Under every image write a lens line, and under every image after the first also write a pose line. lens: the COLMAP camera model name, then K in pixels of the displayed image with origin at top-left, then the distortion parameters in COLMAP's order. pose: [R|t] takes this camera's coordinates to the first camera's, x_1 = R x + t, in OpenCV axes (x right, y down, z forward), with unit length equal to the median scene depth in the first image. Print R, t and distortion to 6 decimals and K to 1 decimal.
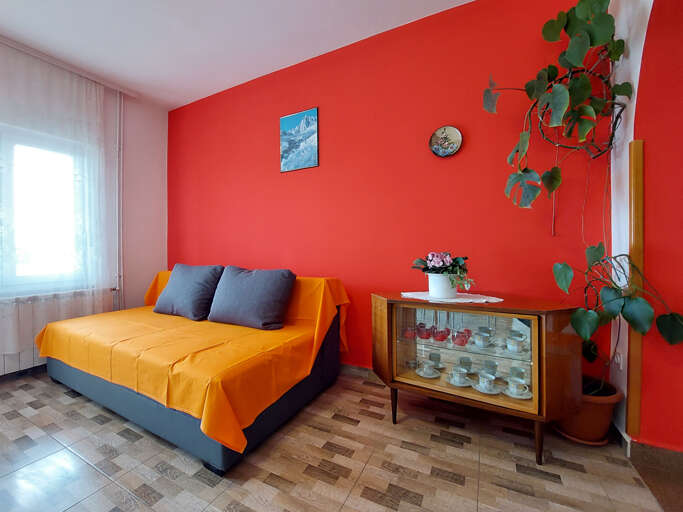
lens RADIAL K [[280.1, 0, 337.7], [0, 280.1, 256.8], [0, 0, 1]] dist [-0.022534, -0.000285]
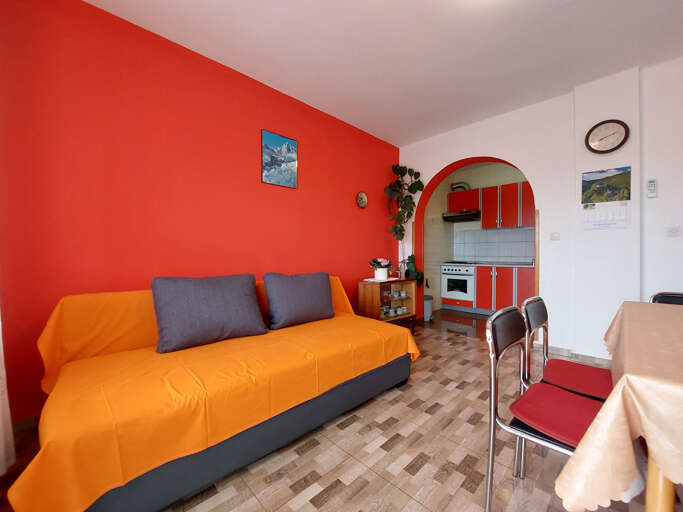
lens RADIAL K [[280.1, 0, 337.7], [0, 280.1, 256.8], [0, 0, 1]] dist [-0.022534, -0.000285]
pose [[0.330709, -0.005005, 0.943720, -1.172419], [0.007316, 0.999969, 0.002740, -0.024087], [-0.943705, 0.005998, 0.330735, 0.413993]]
